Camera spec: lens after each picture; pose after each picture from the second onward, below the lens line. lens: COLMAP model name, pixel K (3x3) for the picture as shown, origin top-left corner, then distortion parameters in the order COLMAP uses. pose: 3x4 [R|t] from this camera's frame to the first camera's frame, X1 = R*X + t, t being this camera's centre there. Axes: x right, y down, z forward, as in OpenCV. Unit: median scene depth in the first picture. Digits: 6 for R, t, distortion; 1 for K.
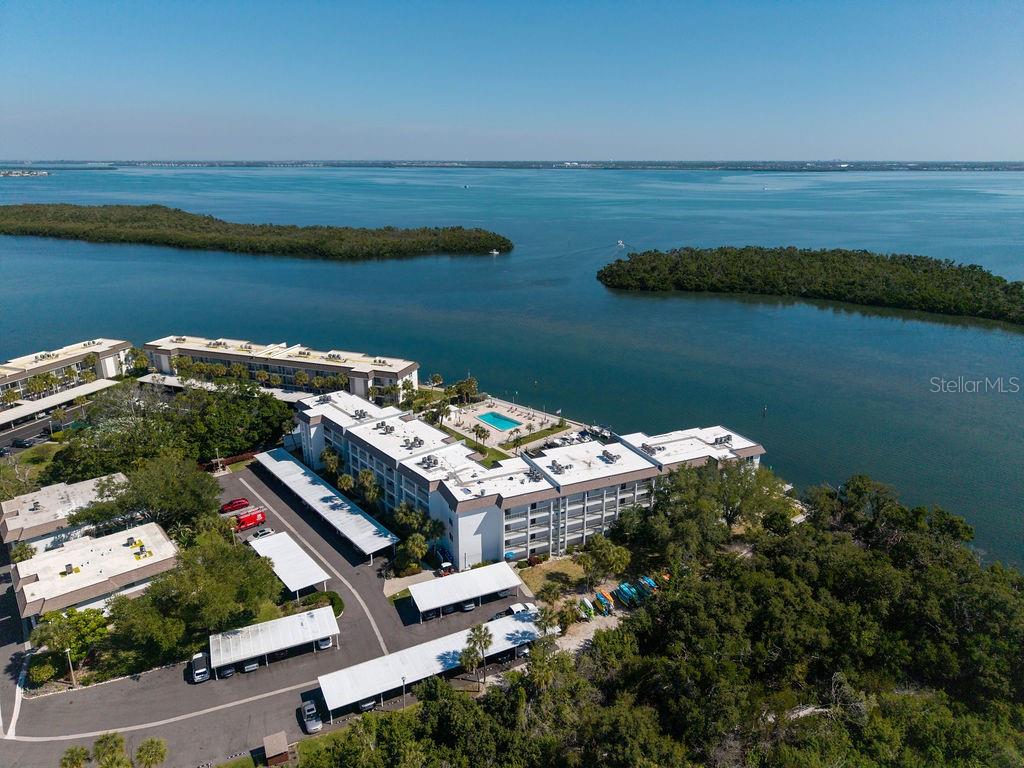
lens RADIAL K [[680.6, 0, 509.7], [0, 680.6, 389.1], [0, 0, 1]] dist [0.021283, -0.025694]
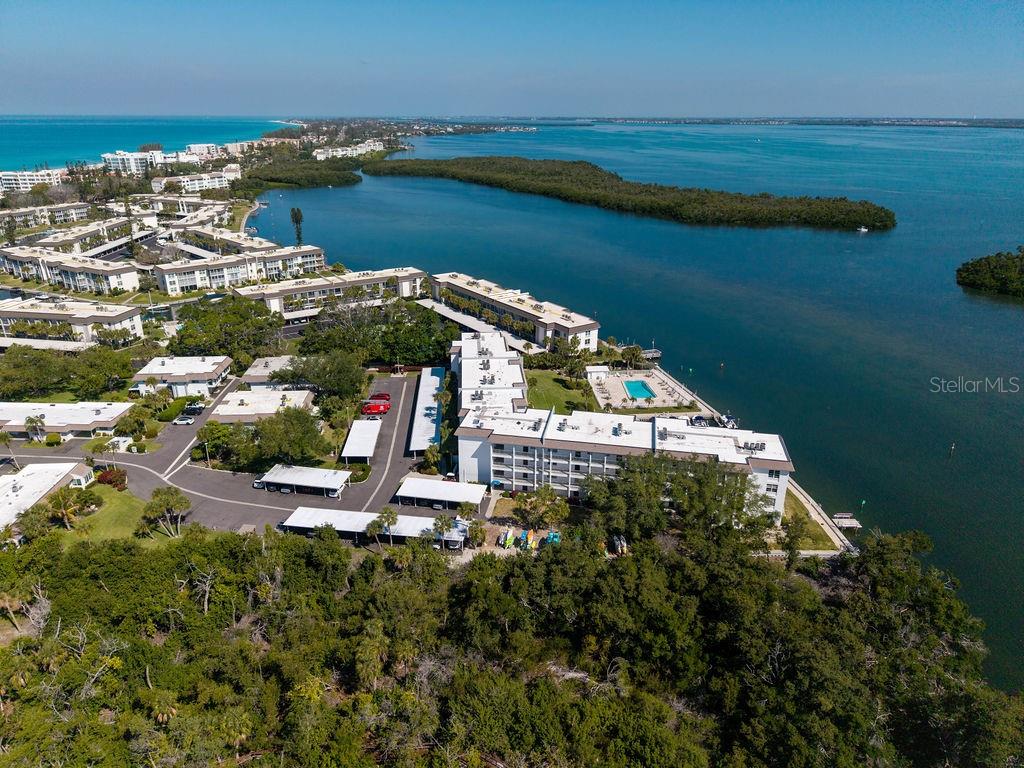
lens RADIAL K [[680.6, 0, 509.7], [0, 680.6, 389.1], [0, 0, 1]] dist [0.021283, -0.025694]
pose [[0.810495, 0.218833, -0.543333, 0.458832], [-0.188309, 0.975695, 0.112068, -0.038893], [0.554651, 0.011484, 0.832004, 0.019790]]
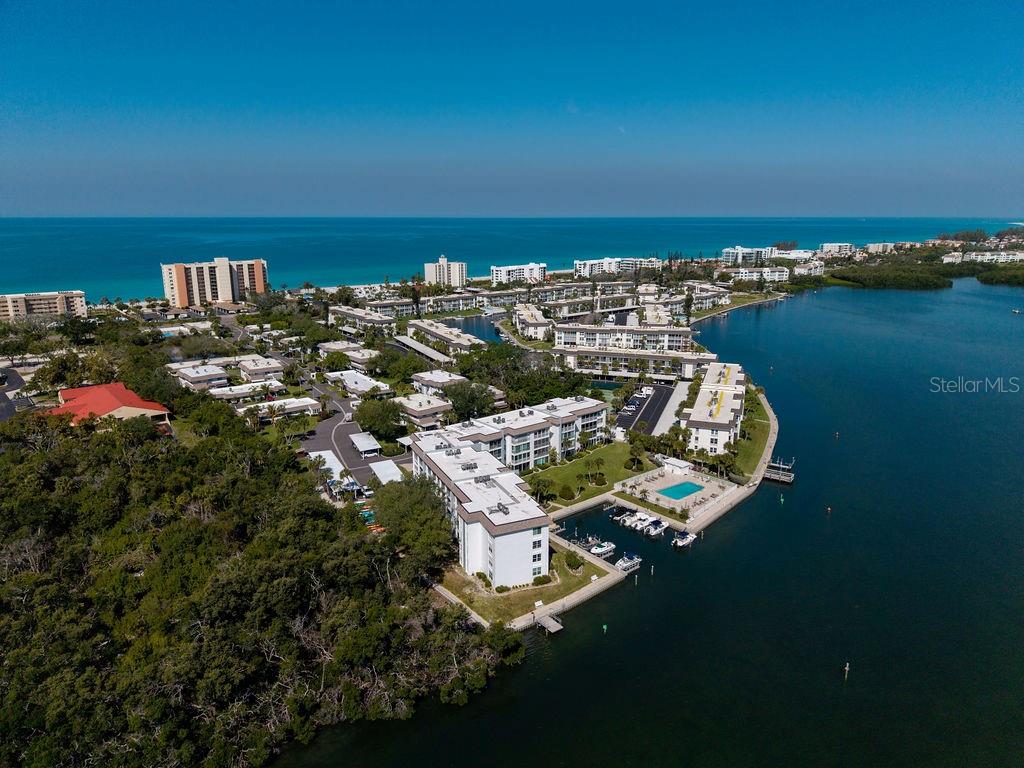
lens RADIAL K [[690.1, 0, 504.0], [0, 690.1, 356.0], [0, 0, 1]] dist [0.050285, -0.094043]
pose [[-0.012690, 0.195901, -0.980542, 1.098944], [-0.318110, 0.928882, 0.189697, -0.285239], [0.947969, 0.314327, 0.050530, 0.750547]]
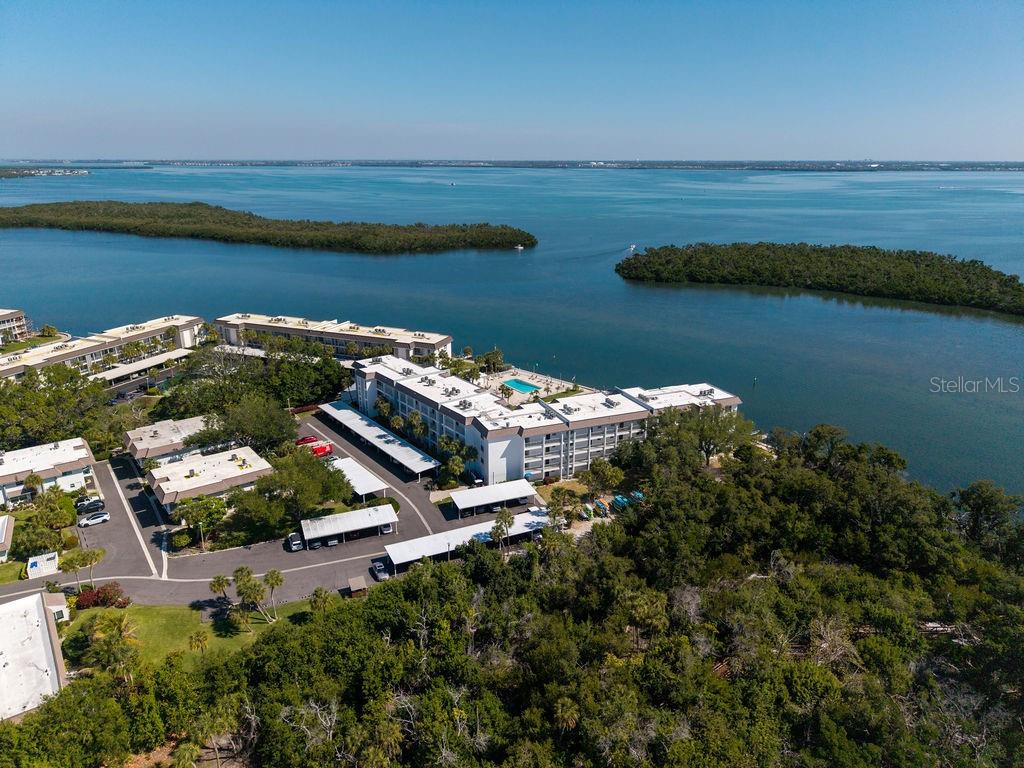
lens RADIAL K [[677.8, 0, 509.8], [0, 677.8, 386.7], [0, 0, 1]] dist [0.050301, -0.076036]
pose [[0.999350, 0.012027, -0.033978, 0.004296], [-0.012103, 0.999925, -0.002012, 0.060404], [0.033952, 0.002422, 0.999421, -0.187237]]
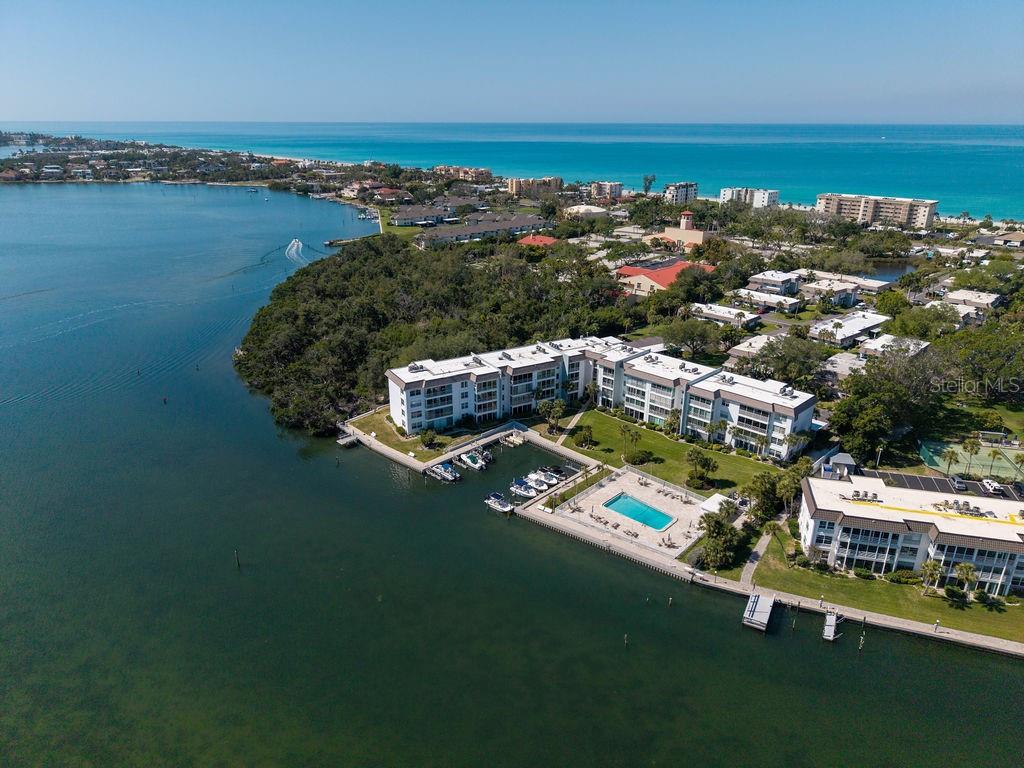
lens RADIAL K [[680.6, 0, 509.7], [0, 680.6, 389.1], [0, 0, 1]] dist [0.021283, -0.025694]
pose [[-0.996076, 0.026204, -0.084538, 0.212786], [-0.034328, 0.766013, 0.641908, -0.608826], [0.081578, 0.642291, -0.762107, 1.710702]]
